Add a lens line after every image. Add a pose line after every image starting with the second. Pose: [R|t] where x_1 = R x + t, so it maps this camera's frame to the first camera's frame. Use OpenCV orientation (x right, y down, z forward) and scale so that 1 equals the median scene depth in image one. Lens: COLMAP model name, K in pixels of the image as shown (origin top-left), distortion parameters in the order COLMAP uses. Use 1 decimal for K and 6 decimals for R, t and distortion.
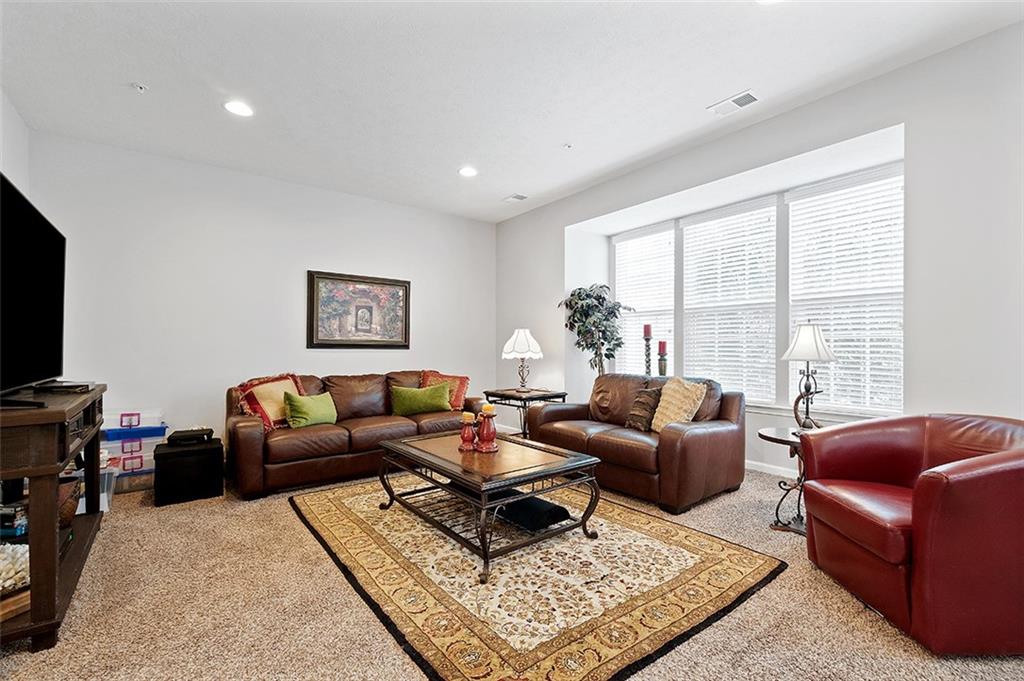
lens RADIAL K [[450.0, 0, 523.4], [0, 450.0, 348.7], [0, 0, 1]] dist [0.005719, -0.000341]
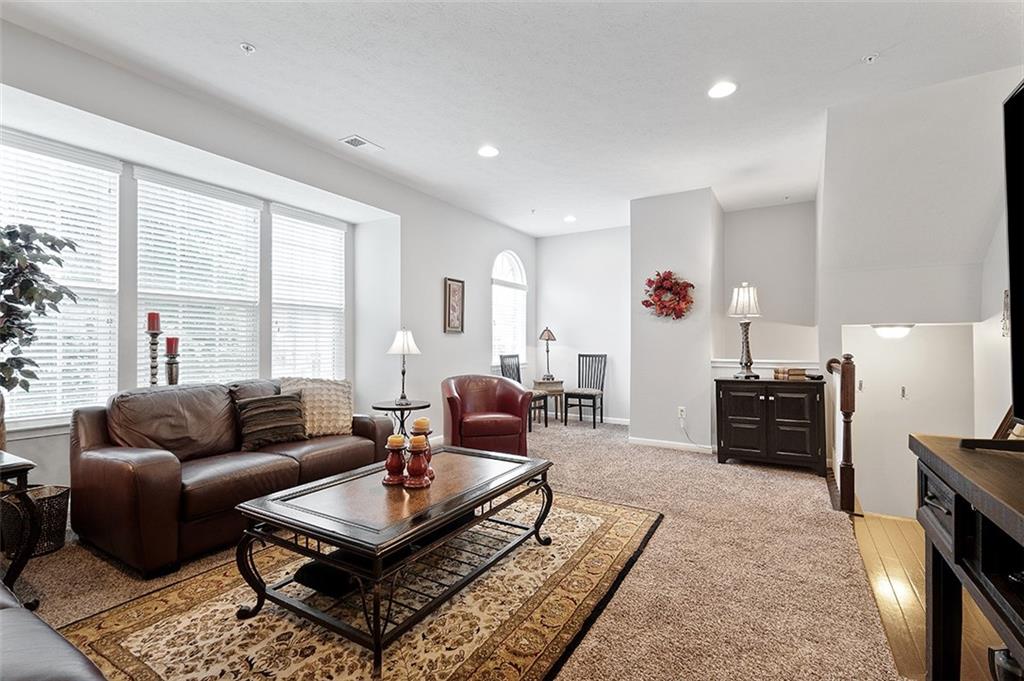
lens RADIAL K [[450.0, 0, 523.4], [0, 450.0, 348.7], [0, 0, 1]] dist [0.005719, -0.000341]
pose [[-0.368555, -0.008155, 0.929570, -0.582139], [0.000205, 0.999961, 0.008854, -0.004909], [-0.929606, 0.003453, -0.368539, 0.743338]]
